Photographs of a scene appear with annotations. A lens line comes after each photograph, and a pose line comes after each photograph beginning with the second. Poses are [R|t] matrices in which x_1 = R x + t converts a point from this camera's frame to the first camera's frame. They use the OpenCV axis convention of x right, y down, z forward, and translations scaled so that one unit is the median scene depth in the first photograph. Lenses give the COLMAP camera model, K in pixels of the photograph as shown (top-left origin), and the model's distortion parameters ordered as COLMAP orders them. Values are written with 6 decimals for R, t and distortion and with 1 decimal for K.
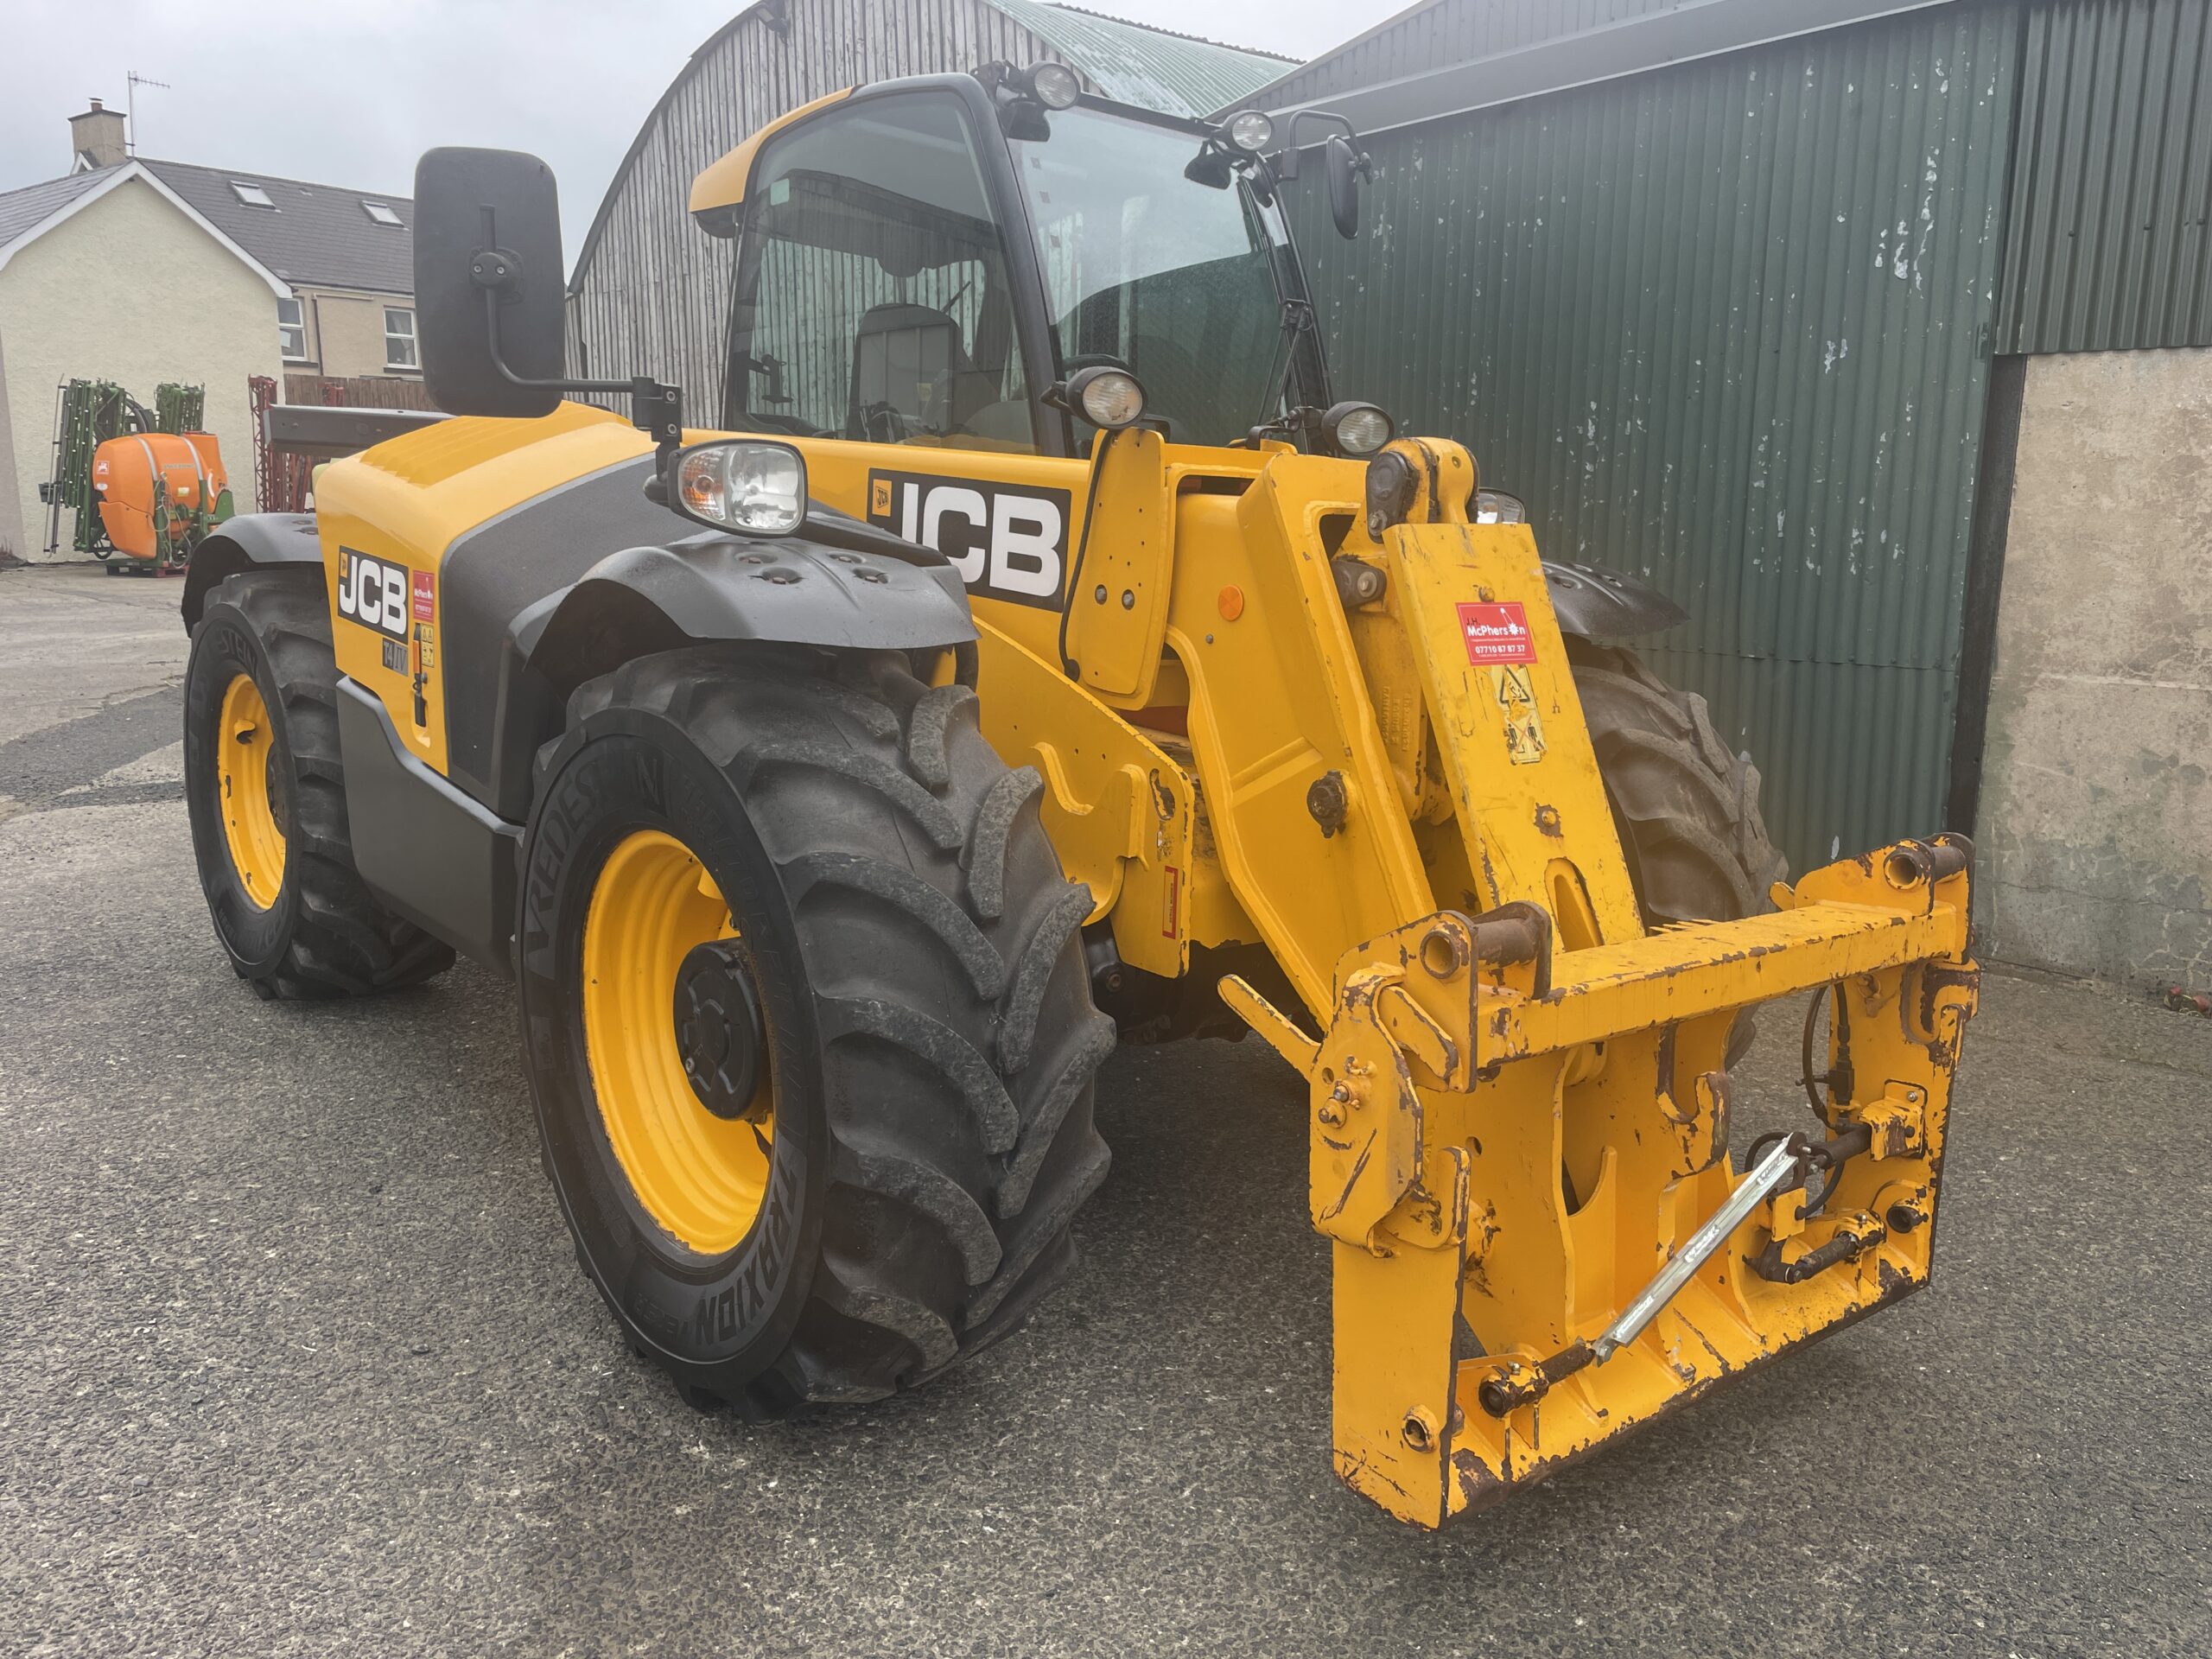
lens RADIAL K [[1638.0, 0, 1099.8], [0, 1638.0, 821.4], [0, 0, 1]] dist [0.043603, -0.016585]
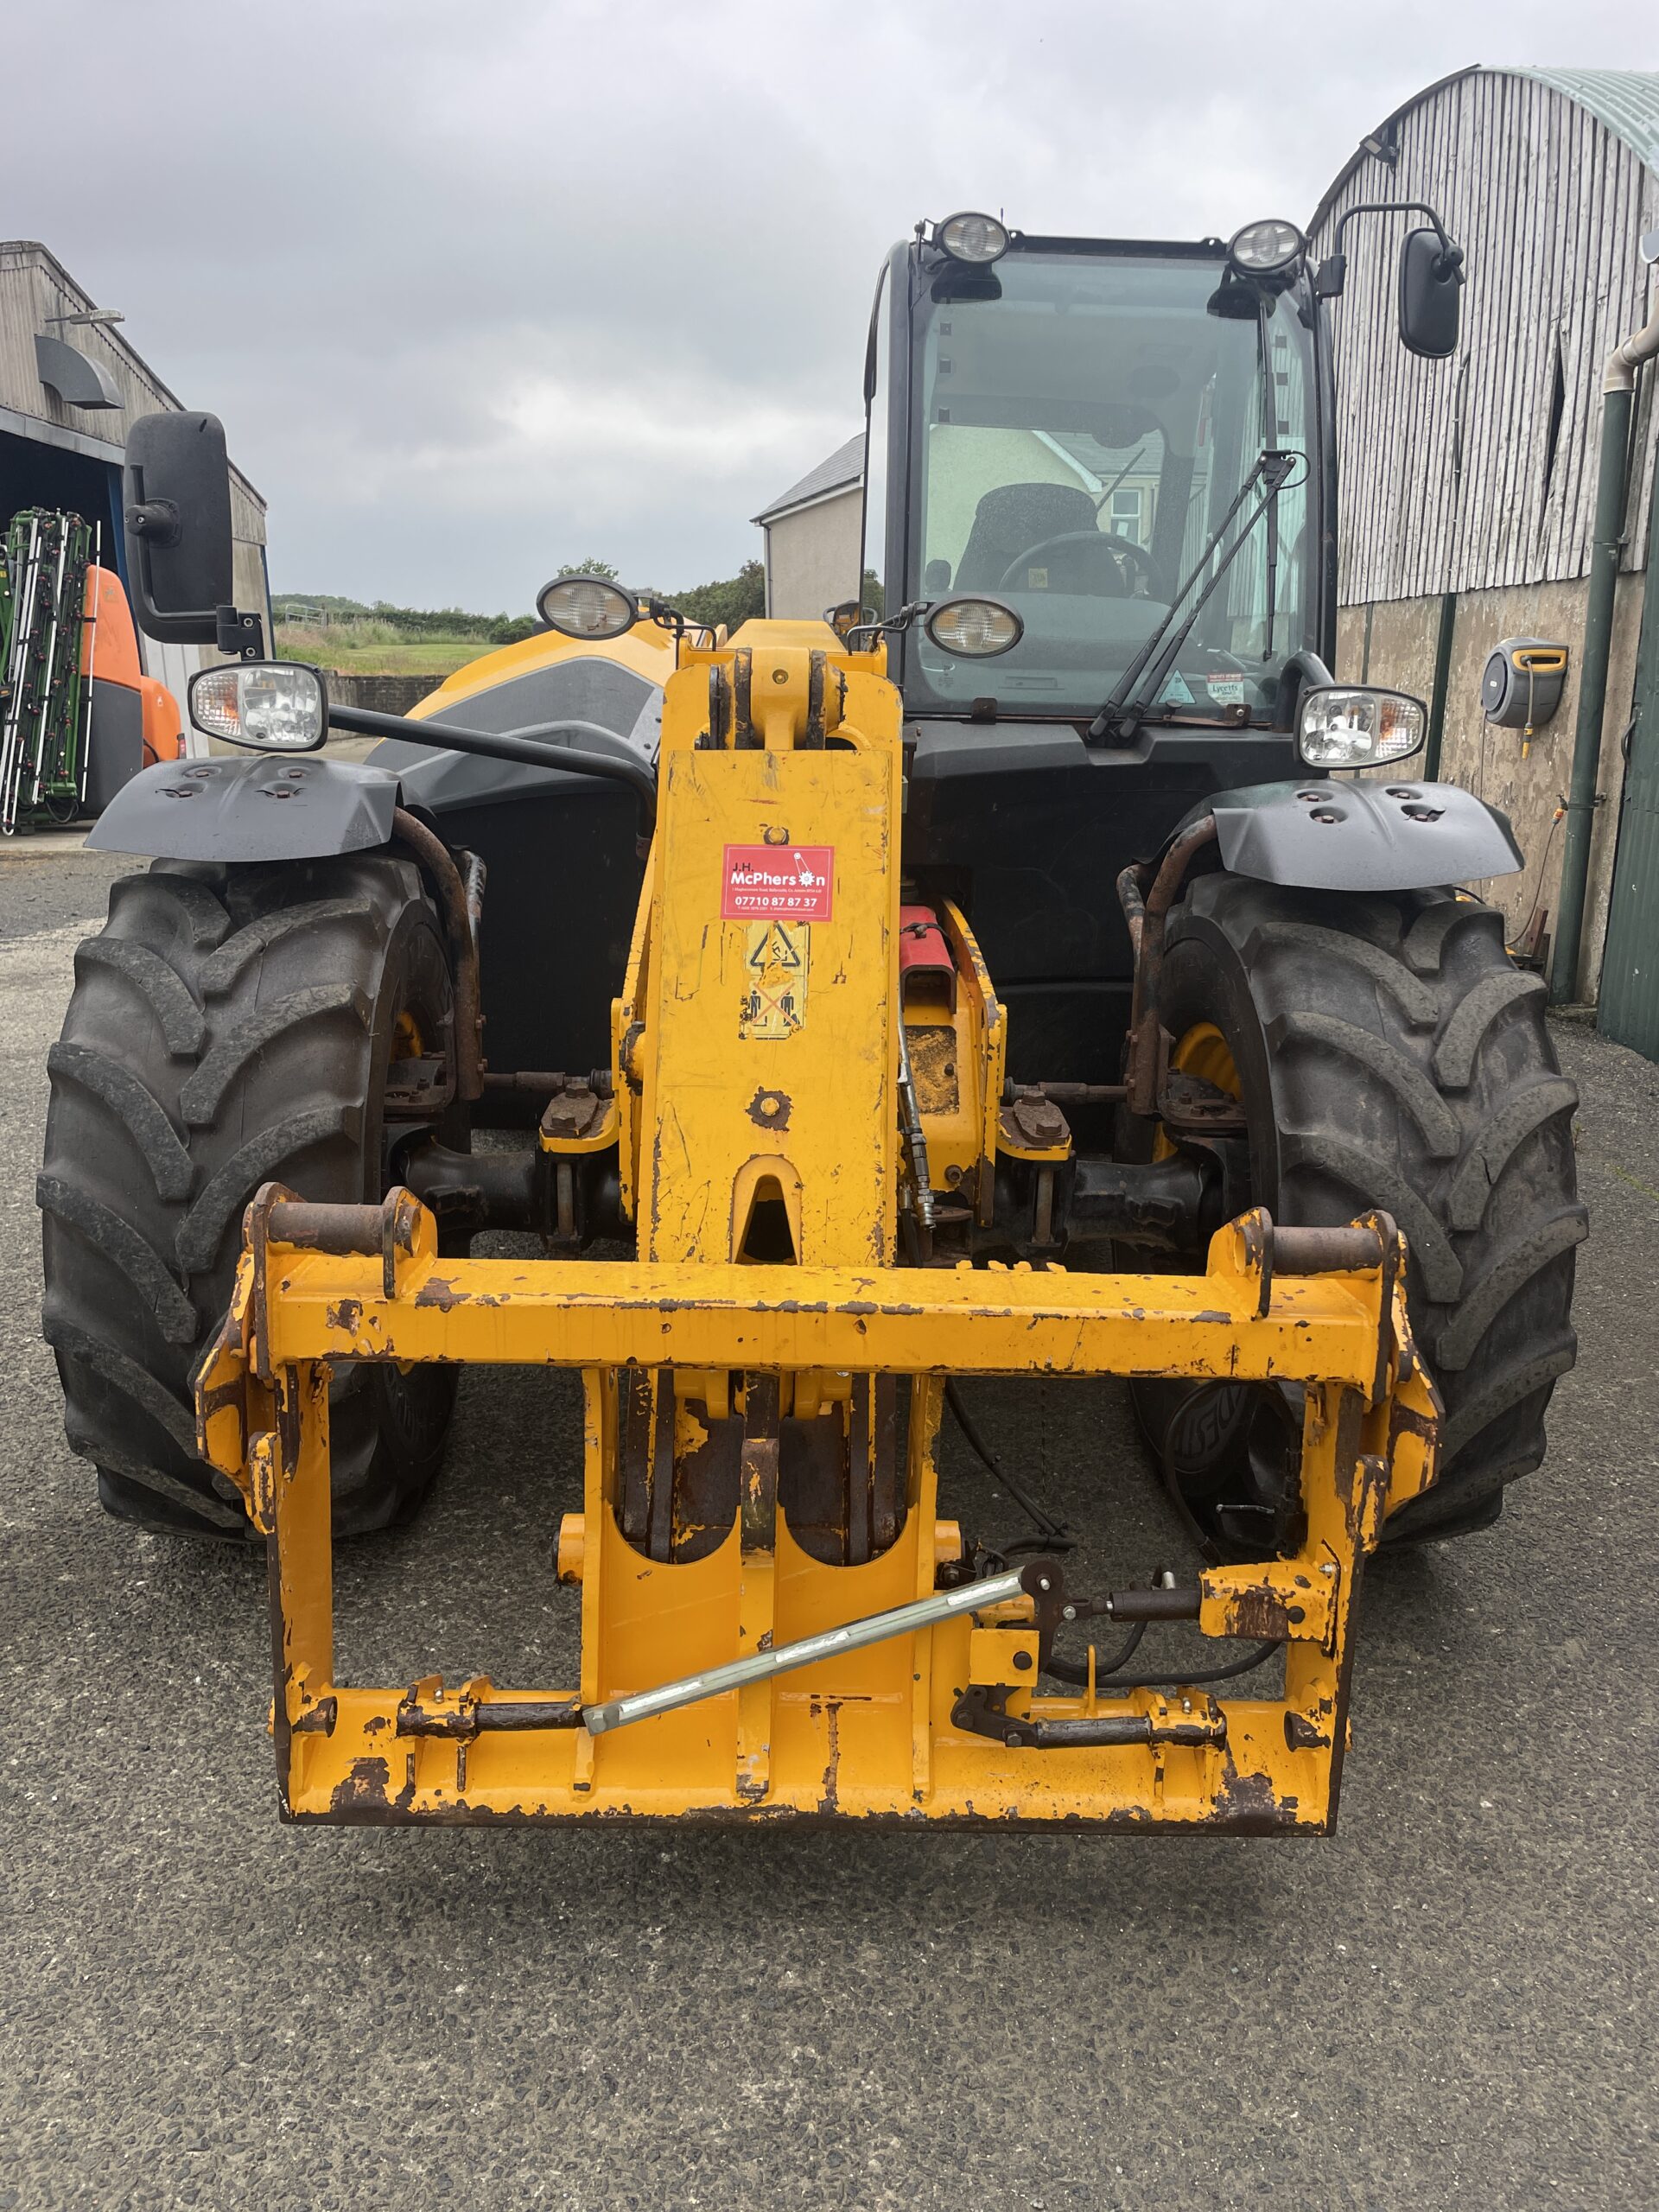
lens RADIAL K [[1638.0, 0, 848.7], [0, 1638.0, 1093.9], [0, 0, 1]] dist [0.043603, -0.016585]
pose [[0.798901, 0.132141, -0.586767, 0.788688], [-0.099386, 0.991159, 0.087894, -0.085383], [0.593195, -0.011902, 0.804971, 0.345628]]
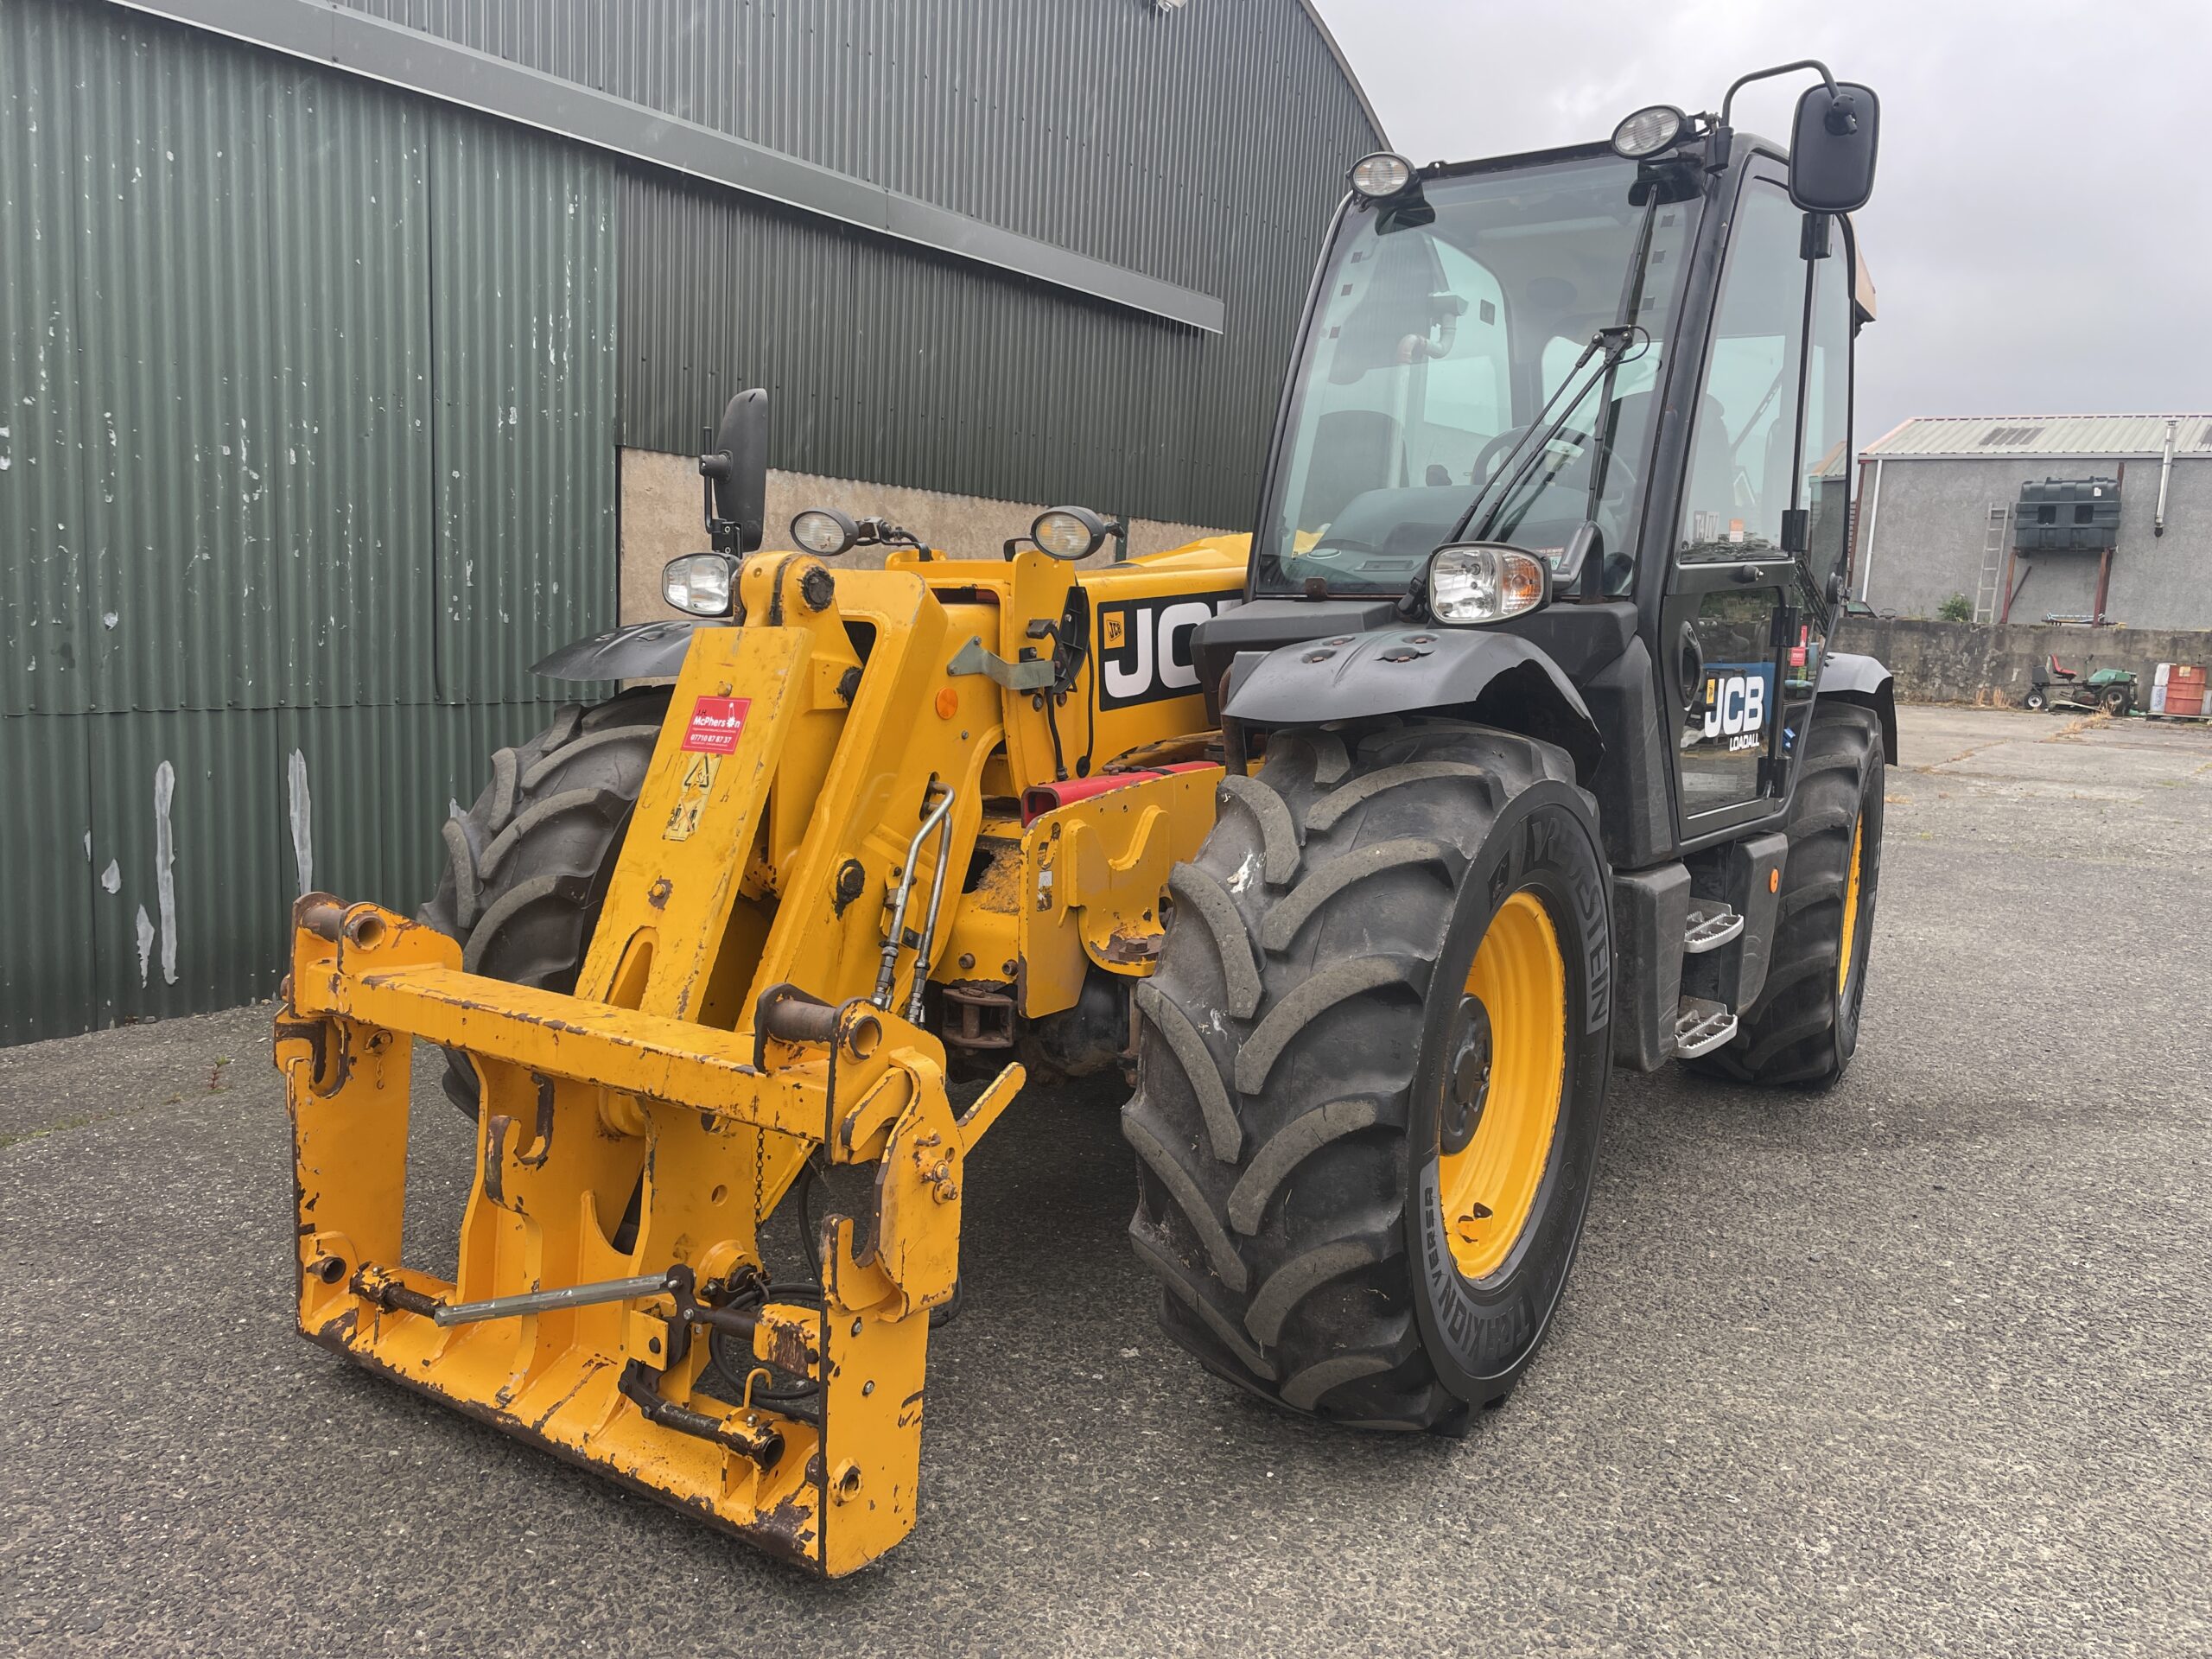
lens RADIAL K [[1680.7, 0, 1103.8], [0, 1680.7, 836.3], [0, 0, 1]] dist [0.065738, -0.098759]
pose [[0.297546, 0.086983, -0.950737, 1.413135], [-0.171400, 0.984528, 0.036433, -0.127894], [0.939196, 0.152116, 0.307851, 0.917843]]
